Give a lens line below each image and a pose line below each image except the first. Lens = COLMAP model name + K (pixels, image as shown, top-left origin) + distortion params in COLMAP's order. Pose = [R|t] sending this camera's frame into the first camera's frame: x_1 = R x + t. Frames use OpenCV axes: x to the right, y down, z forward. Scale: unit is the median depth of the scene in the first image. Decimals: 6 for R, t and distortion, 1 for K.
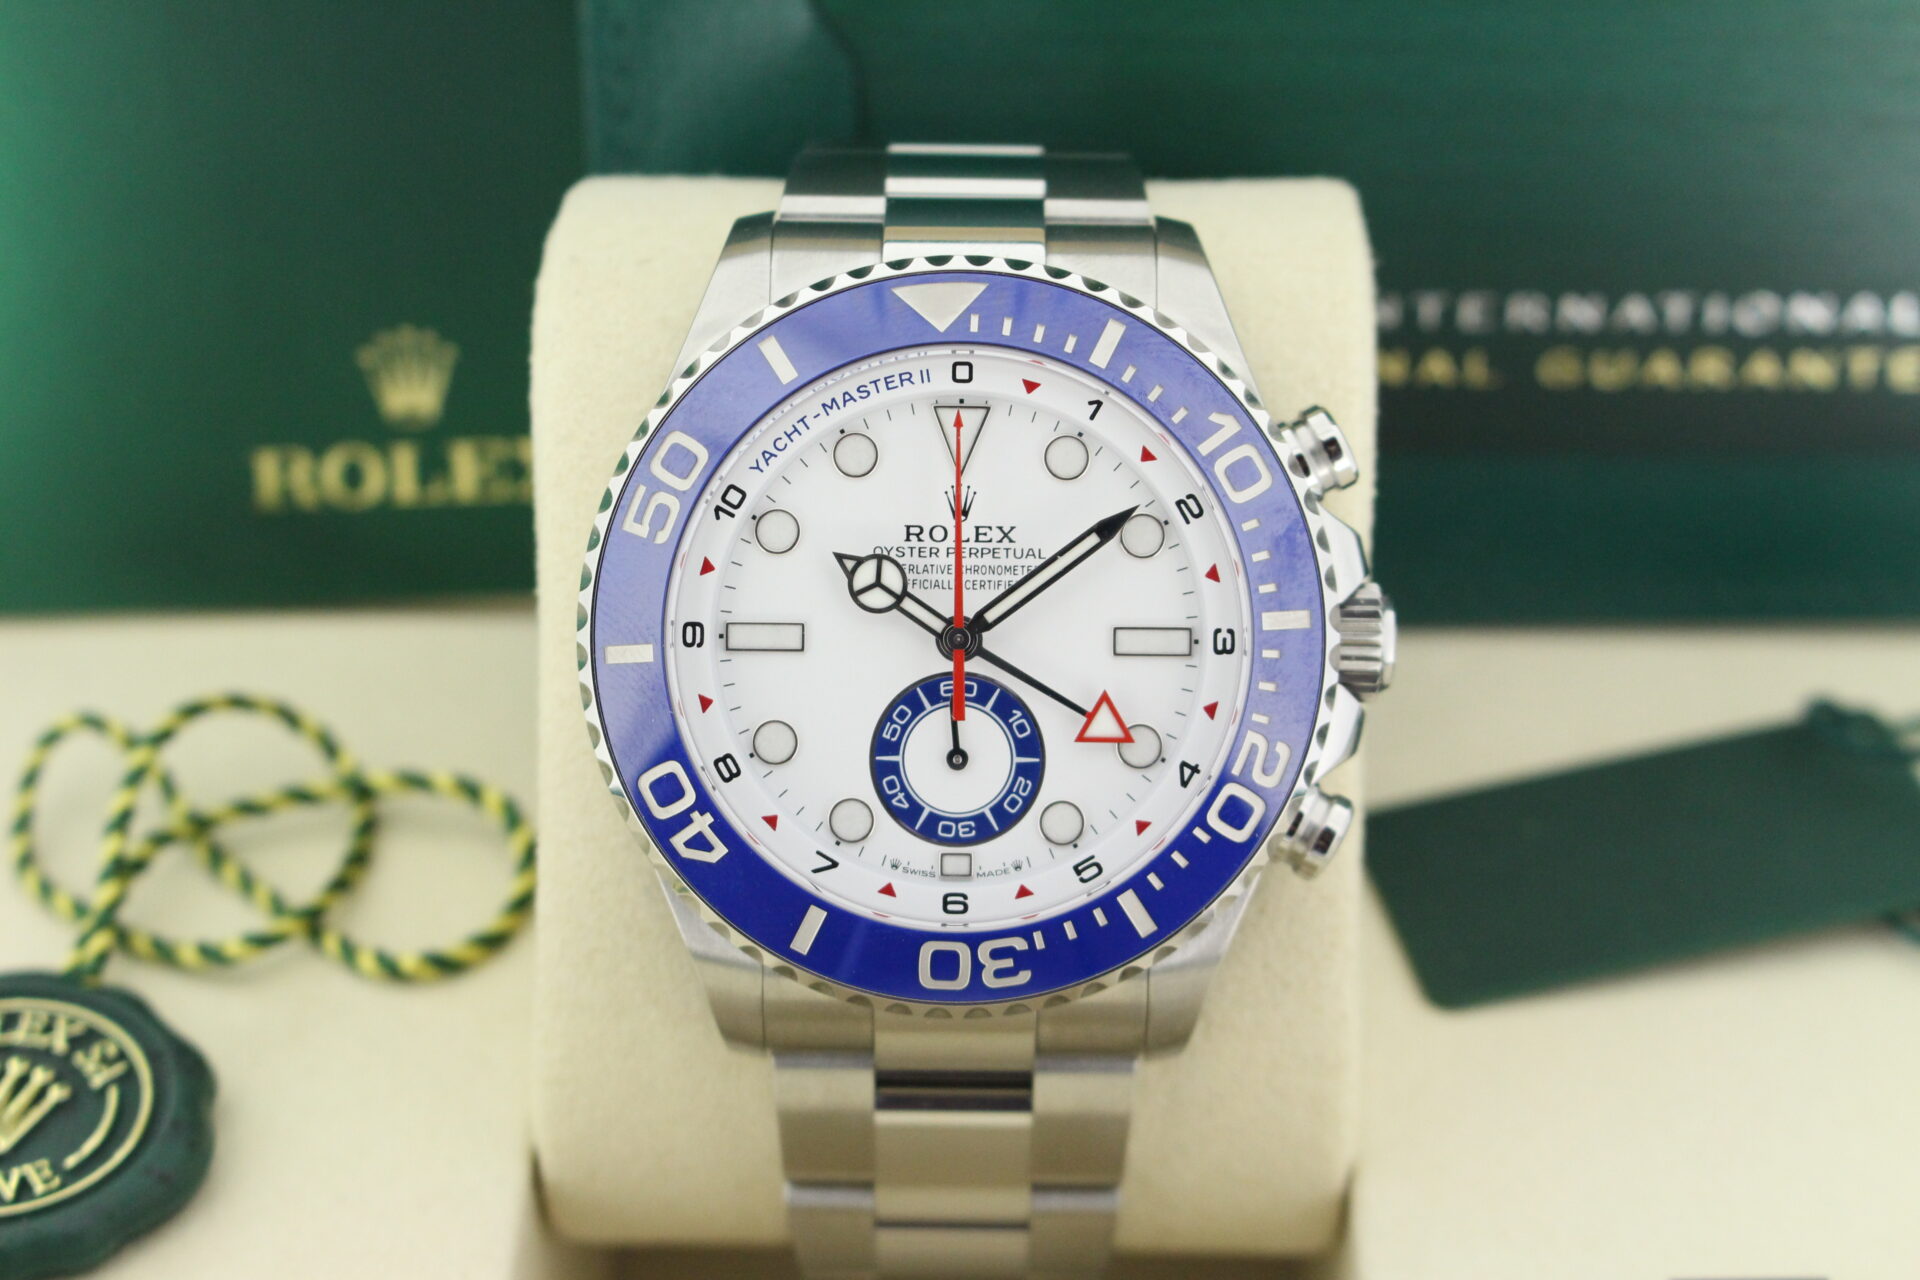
lens RADIAL K [[4184.7, 0, 962.3], [0, 4184.7, 644.3], [0, 0, 1]] dist [0.148822, 0.000000]
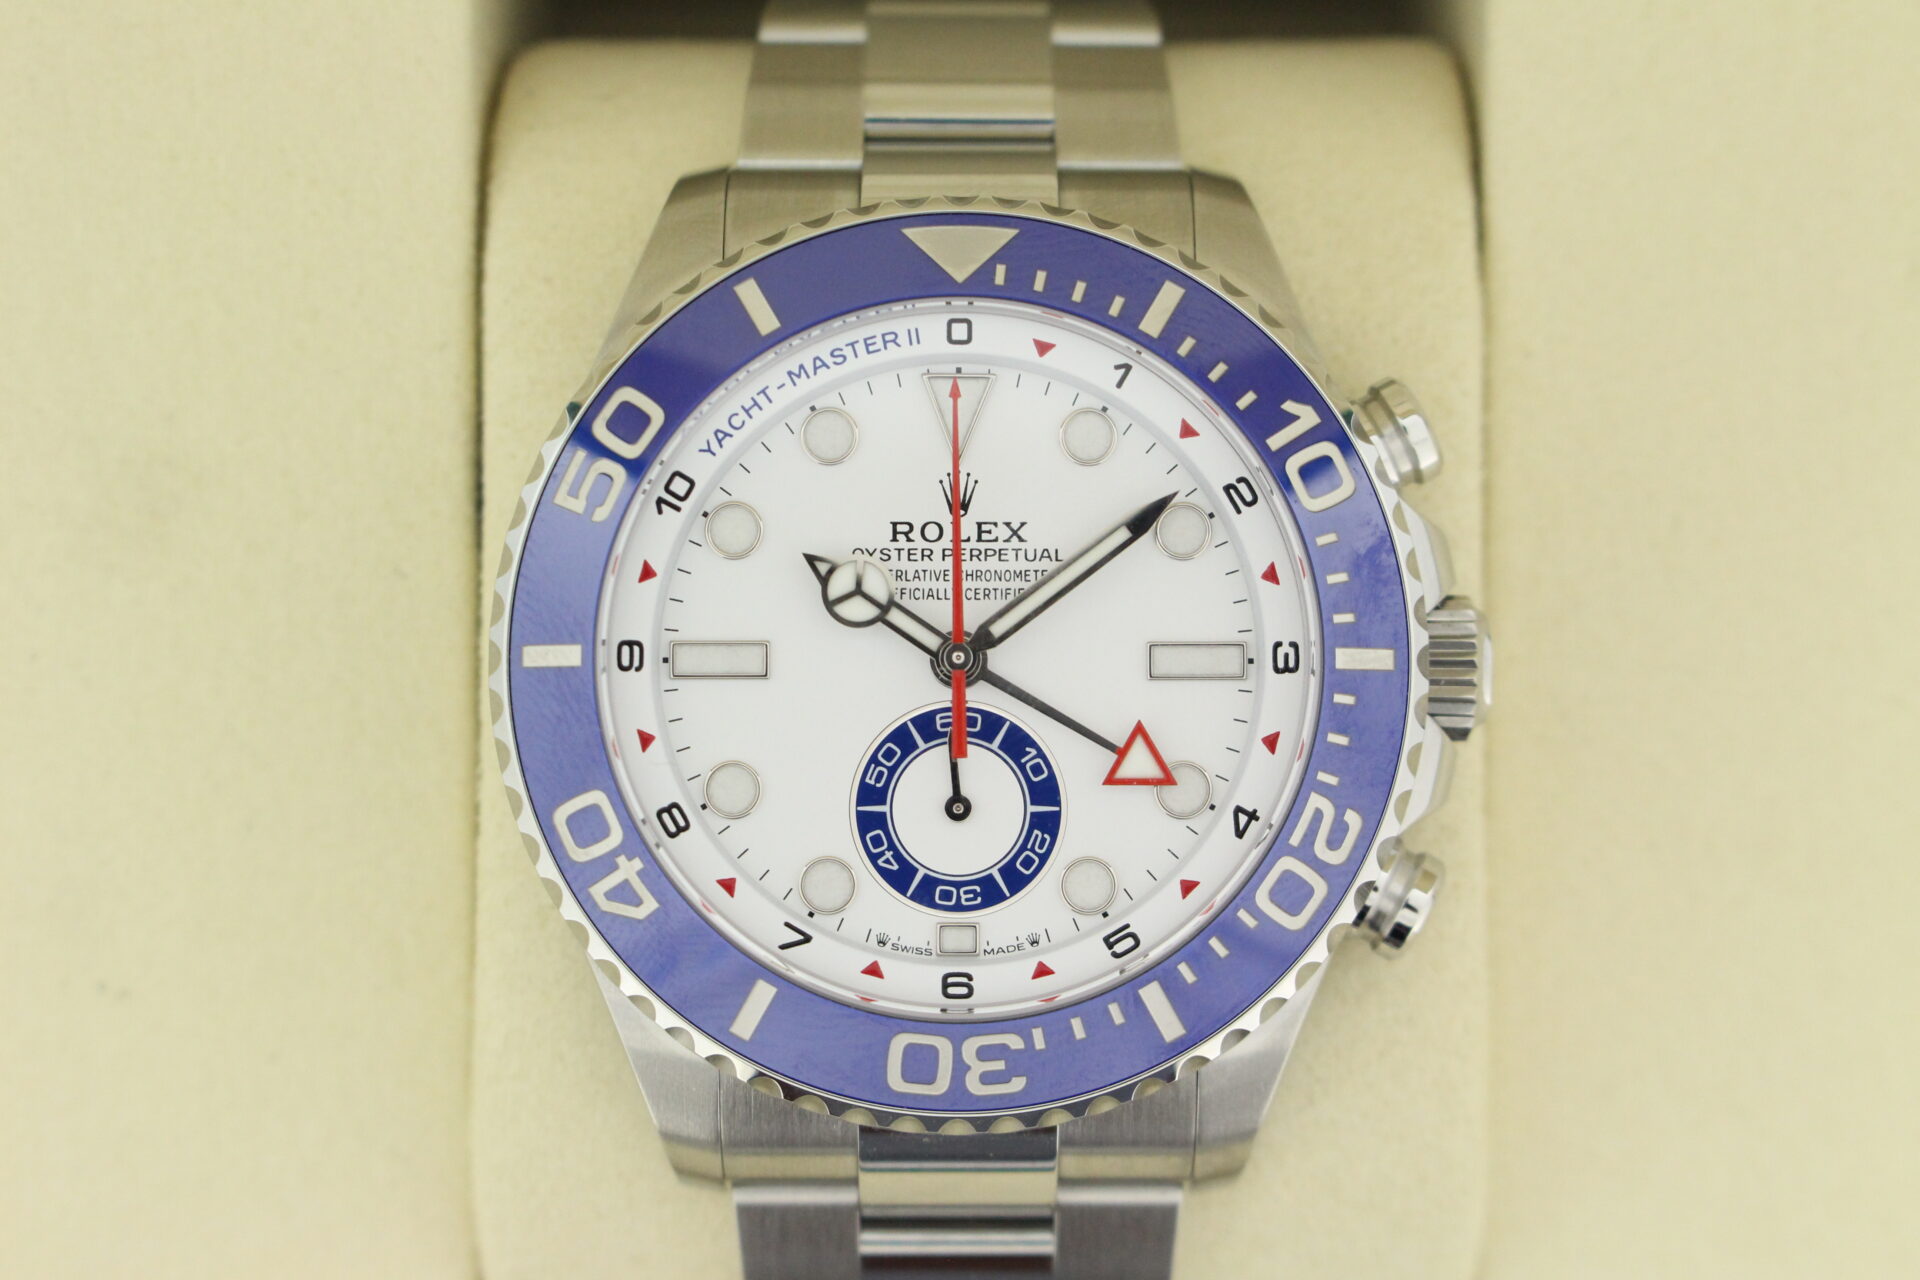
lens RADIAL K [[3698.2, 0, 964.6], [0, 3698.2, 654.4], [0, 0, 1]] dist [0.167769, 0.000000]
pose [[0.999941, -0.010240, 0.003702, -0.002273], [0.010508, 0.996605, -0.081656, 0.056467], [-0.002853, 0.081690, 0.996654, 0.285991]]
